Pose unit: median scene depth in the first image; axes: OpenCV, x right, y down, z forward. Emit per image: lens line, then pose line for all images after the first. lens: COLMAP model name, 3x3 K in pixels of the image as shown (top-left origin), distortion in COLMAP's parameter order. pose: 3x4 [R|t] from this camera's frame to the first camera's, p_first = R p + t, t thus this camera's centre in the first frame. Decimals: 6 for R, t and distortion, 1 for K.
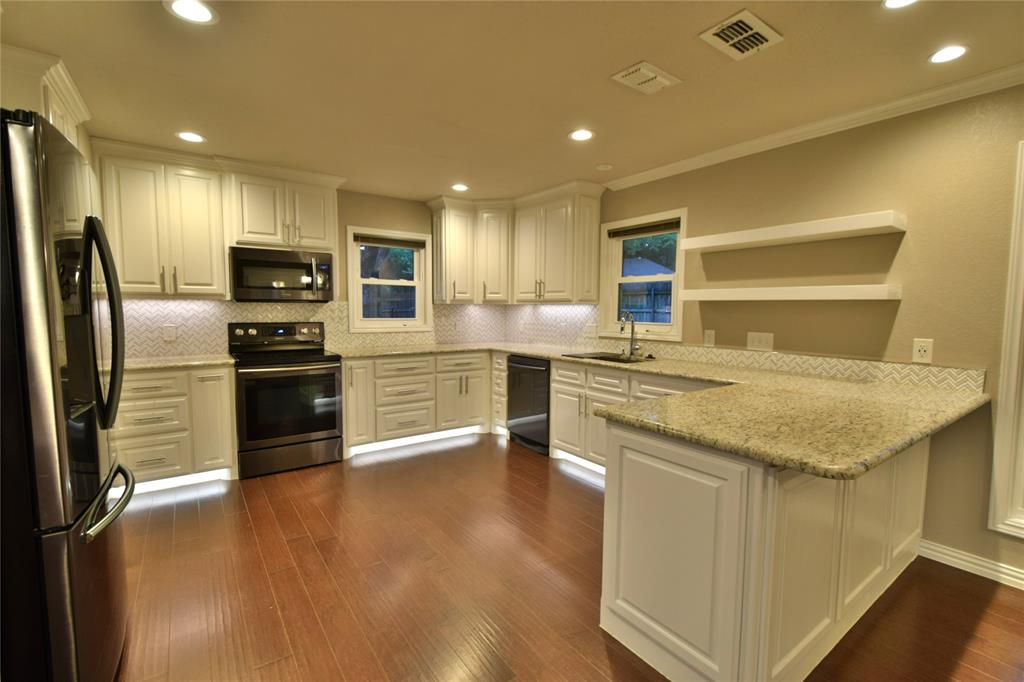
lens RADIAL K [[448.8, 0, 513.2], [0, 448.8, 339.9], [0, 0, 1]] dist [-0.000182, -0.003757]
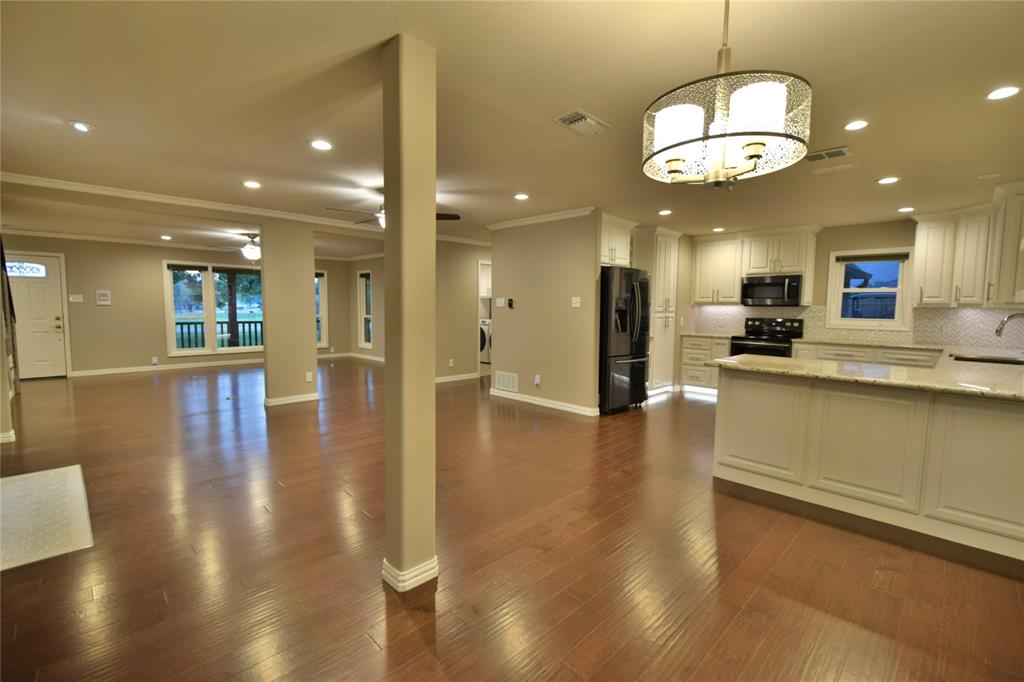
lens RADIAL K [[448.8, 0, 513.5], [0, 448.8, 342.4], [0, 0, 1]] dist [-0.000182, -0.003757]
pose [[0.161752, 0.073511, -0.984090, 0.882345], [-0.080543, 0.994878, 0.061078, 0.022999], [0.983539, 0.069382, 0.166844, -0.197126]]
